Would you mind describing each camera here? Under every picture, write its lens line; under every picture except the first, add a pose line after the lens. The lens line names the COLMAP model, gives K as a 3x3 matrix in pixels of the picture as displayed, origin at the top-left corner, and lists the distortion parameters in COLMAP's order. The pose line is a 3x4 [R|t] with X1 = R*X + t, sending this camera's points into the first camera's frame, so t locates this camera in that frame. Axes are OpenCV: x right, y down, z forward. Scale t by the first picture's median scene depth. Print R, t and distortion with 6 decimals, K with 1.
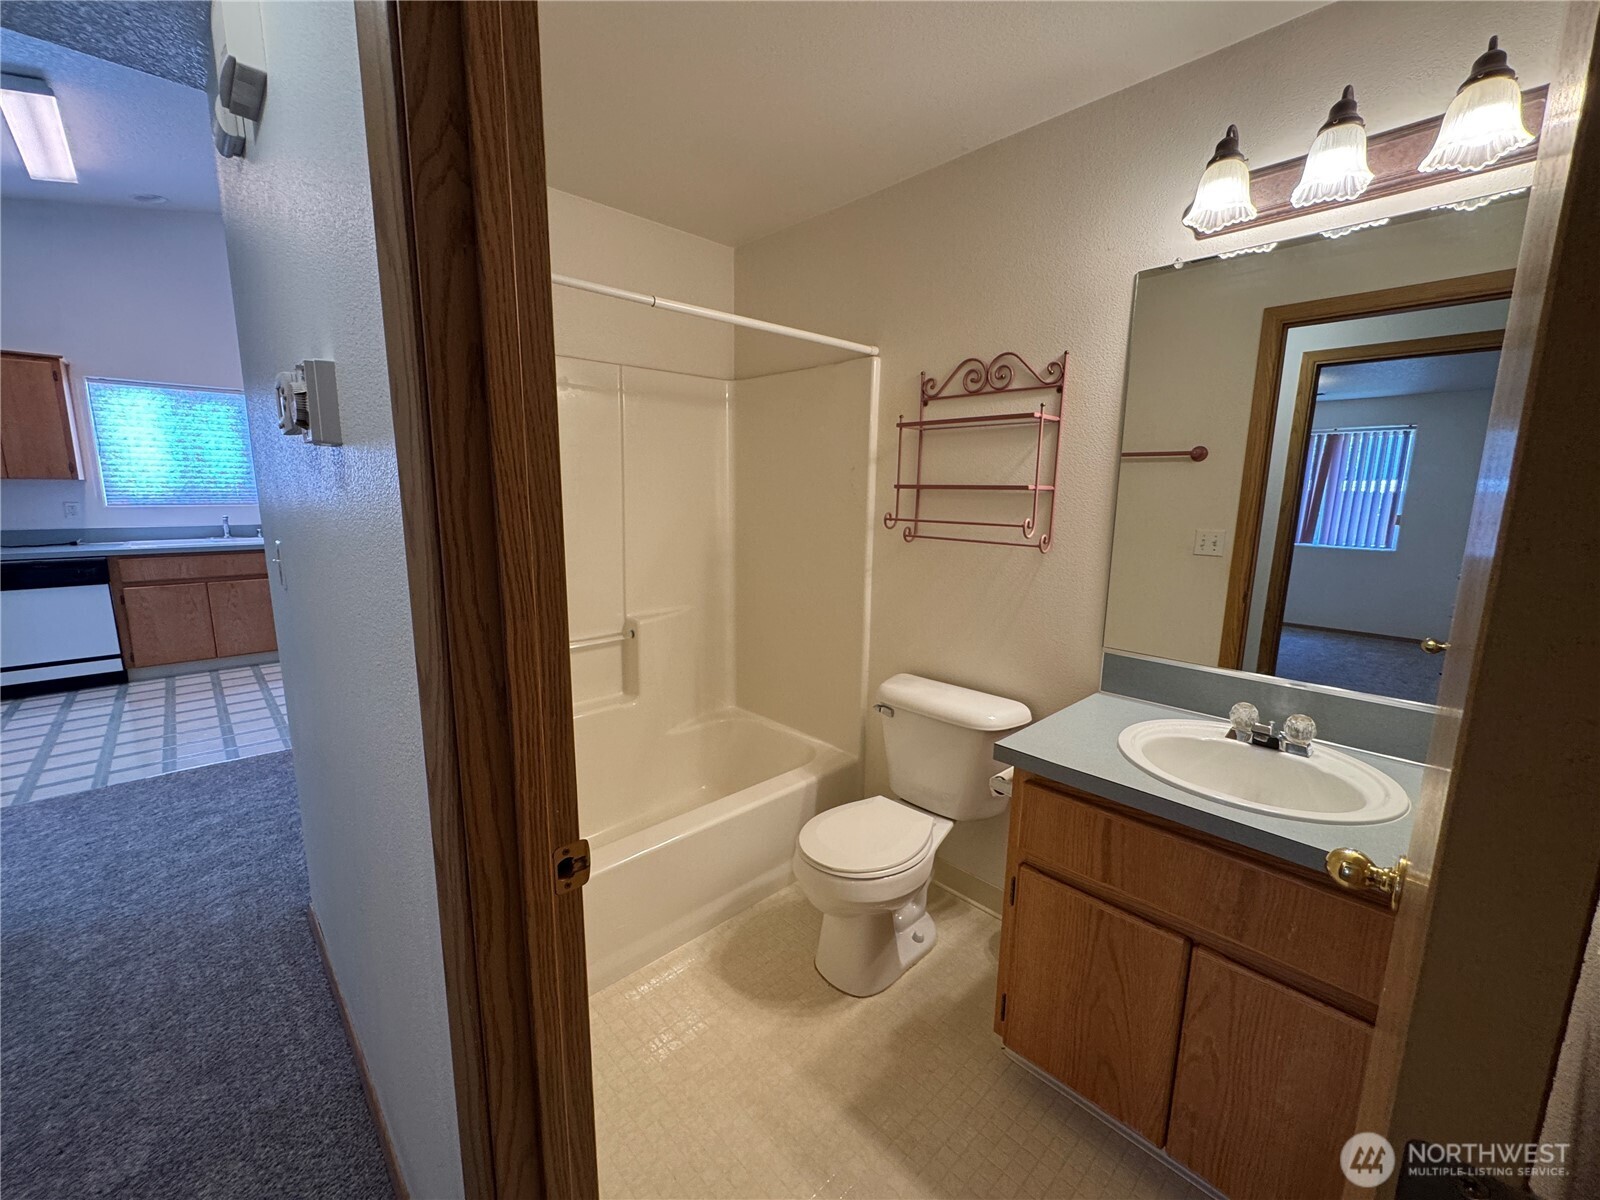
lens RADIAL K [[641.5, 0, 793.2], [0, 641.5, 600.2], [0, 0, 1]] dist [-0.002812, 0.000183]
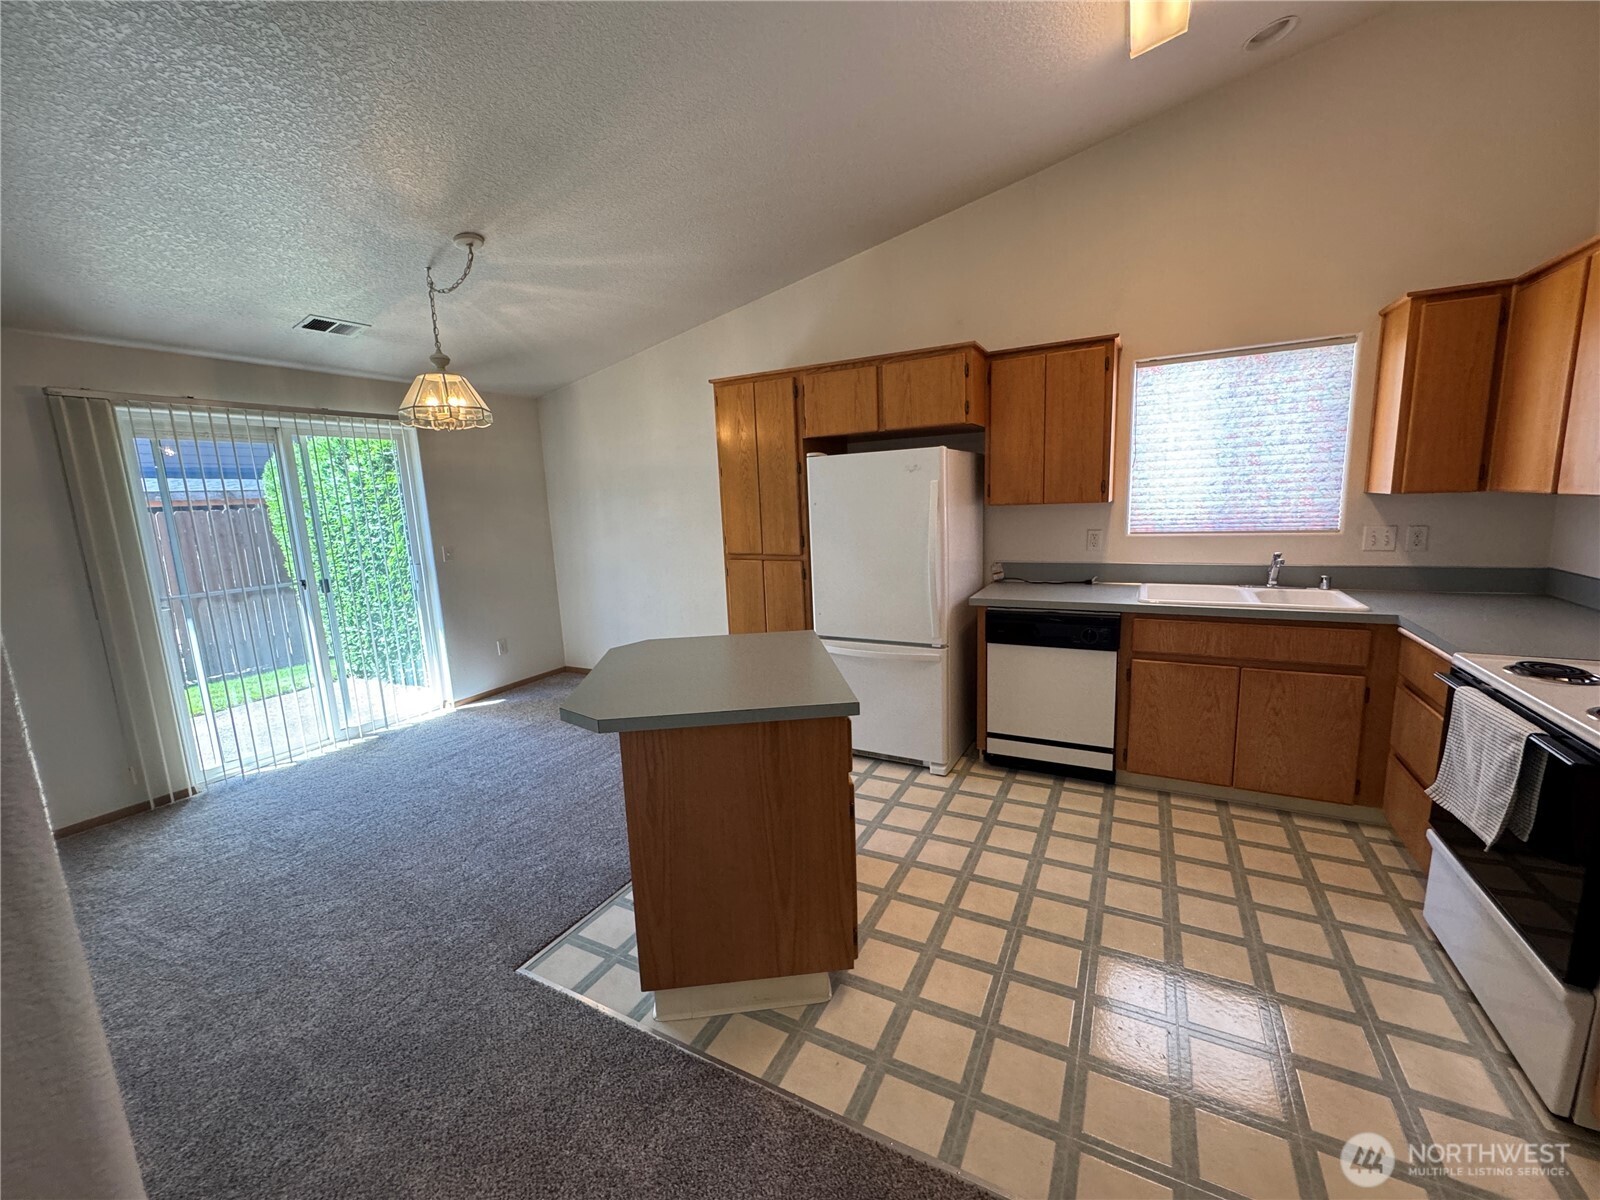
lens RADIAL K [[641.5, 0, 796.8], [0, 641.5, 597.9], [0, 0, 1]] dist [-0.002812, 0.000183]
pose [[0.311147, 0.125628, -0.942022, -0.482558], [-0.115089, 0.988910, 0.093867, -0.100605], [0.943367, 0.079210, 0.322155, 0.401816]]
